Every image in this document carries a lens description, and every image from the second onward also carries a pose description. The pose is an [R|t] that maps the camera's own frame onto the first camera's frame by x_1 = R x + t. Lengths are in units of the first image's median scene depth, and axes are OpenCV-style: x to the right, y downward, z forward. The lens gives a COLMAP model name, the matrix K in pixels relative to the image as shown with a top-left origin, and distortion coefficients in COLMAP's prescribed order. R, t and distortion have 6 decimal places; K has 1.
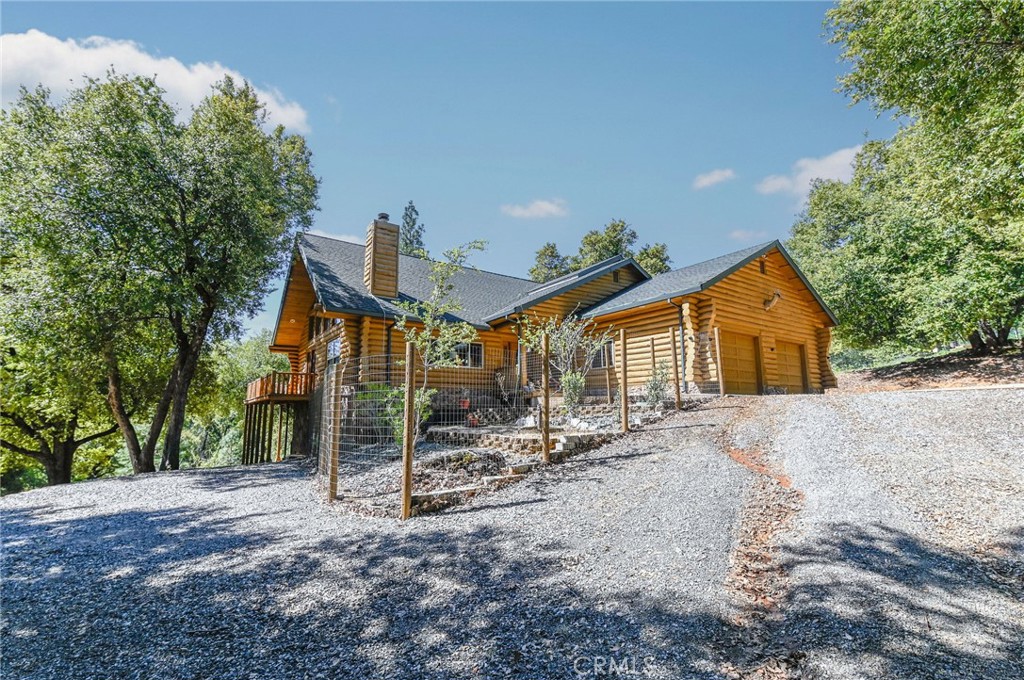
lens RADIAL K [[420.3, 0, 516.8], [0, 420.3, 349.4], [0, 0, 1]] dist [-0.007940, -0.000265]
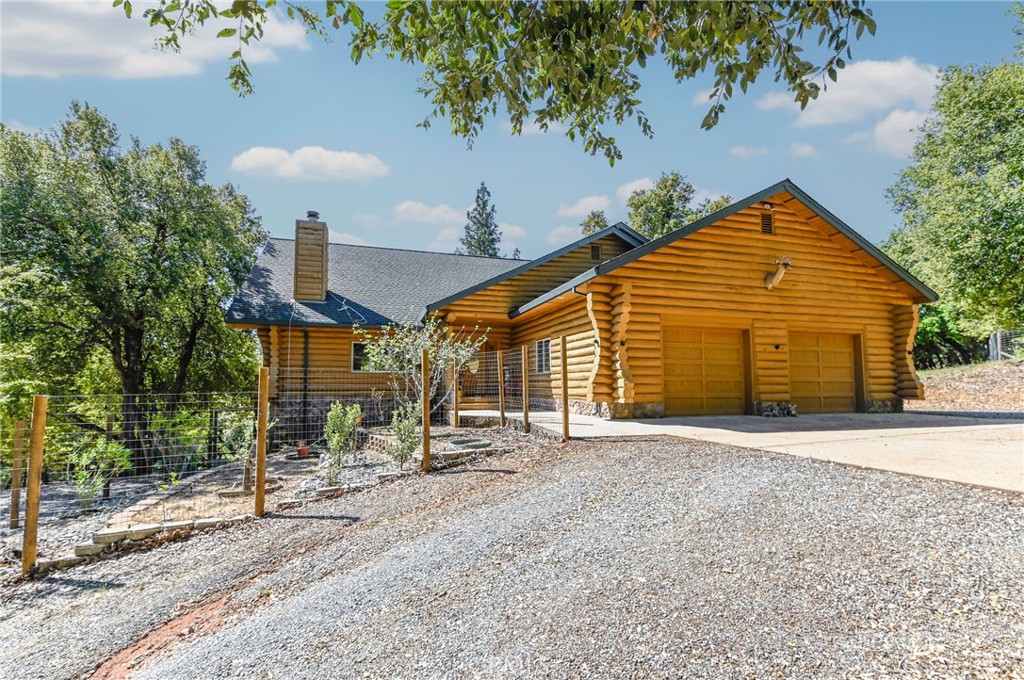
lens RADIAL K [[420.3, 0, 507.6], [0, 420.3, 358.8], [0, 0, 1]] dist [-0.007940, -0.000265]
pose [[0.948040, -0.012299, -0.317914, 0.420404], [0.037544, 0.996595, 0.073404, -0.047533], [0.315928, -0.081526, 0.945274, 0.228786]]
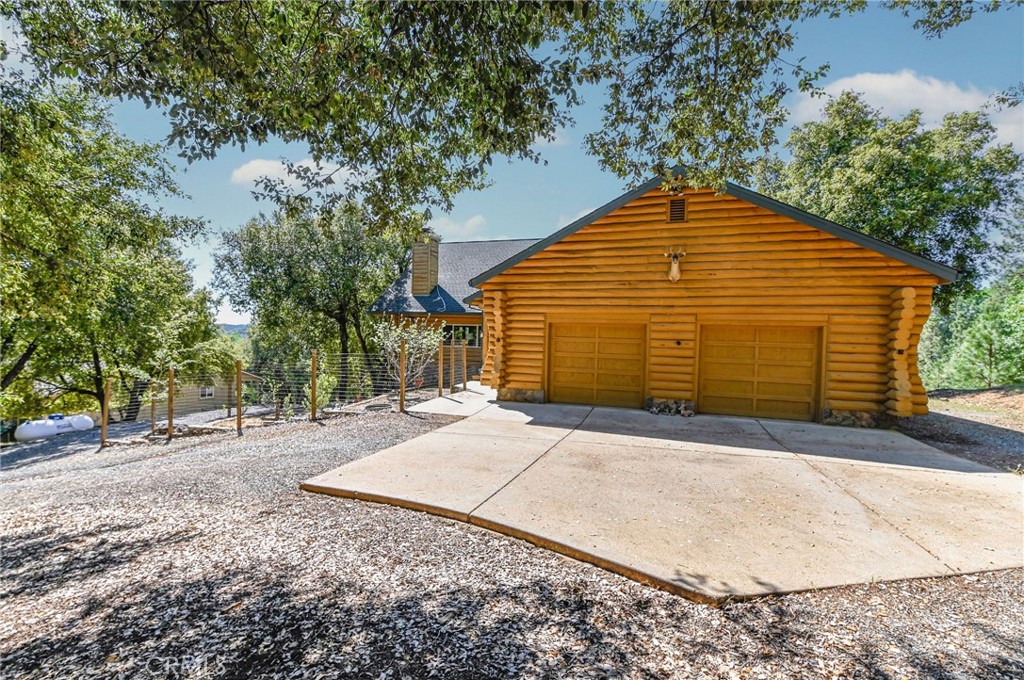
lens RADIAL K [[420.3, 0, 517.7], [0, 420.3, 344.0], [0, 0, 1]] dist [-0.007940, -0.000265]
pose [[0.627650, 0.027025, -0.778027, 0.973207], [0.077417, 0.992277, 0.096921, -0.080615], [0.774637, -0.121065, 0.620710, 0.417508]]
